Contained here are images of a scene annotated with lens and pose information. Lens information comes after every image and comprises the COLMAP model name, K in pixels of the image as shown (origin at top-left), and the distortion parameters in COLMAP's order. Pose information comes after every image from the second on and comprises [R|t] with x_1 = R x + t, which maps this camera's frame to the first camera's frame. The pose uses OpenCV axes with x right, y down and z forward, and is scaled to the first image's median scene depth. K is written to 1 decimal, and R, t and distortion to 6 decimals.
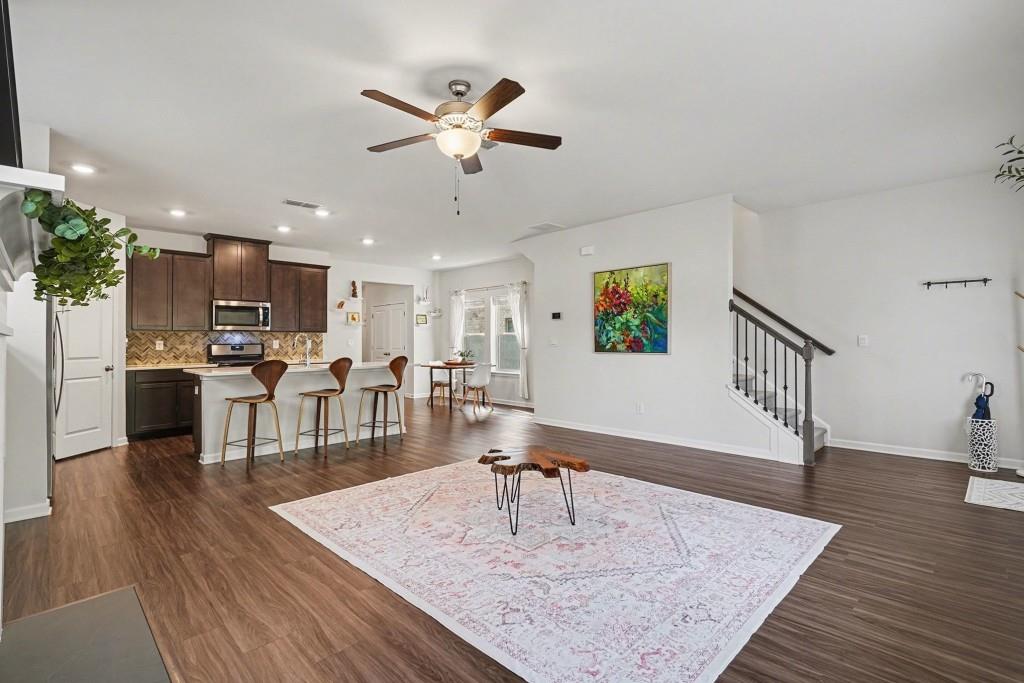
lens RADIAL K [[482.5, 0, 513.5], [0, 482.5, 338.3], [0, 0, 1]] dist [0.000322, 0.000003]
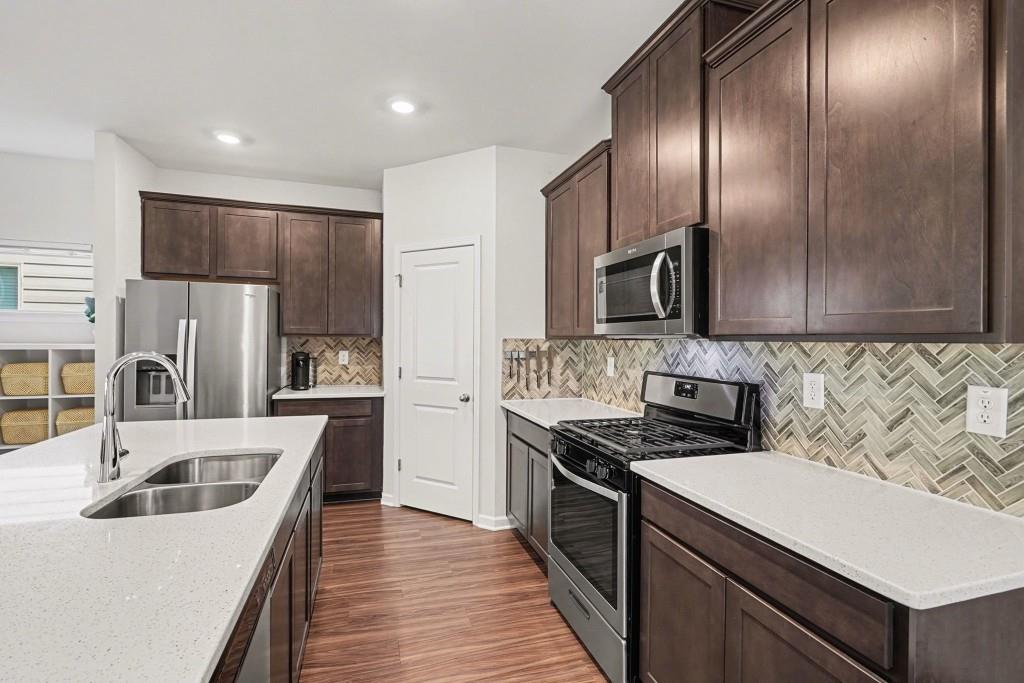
lens RADIAL K [[482.5, 0, 511.7], [0, 482.5, 336.8], [0, 0, 1]] dist [0.000322, 0.000003]
pose [[-0.458611, 0.003222, -0.888631, -0.230654], [0.000794, 0.999995, 0.003216, -0.015988], [0.888637, 0.000769, -0.458611, 1.041683]]
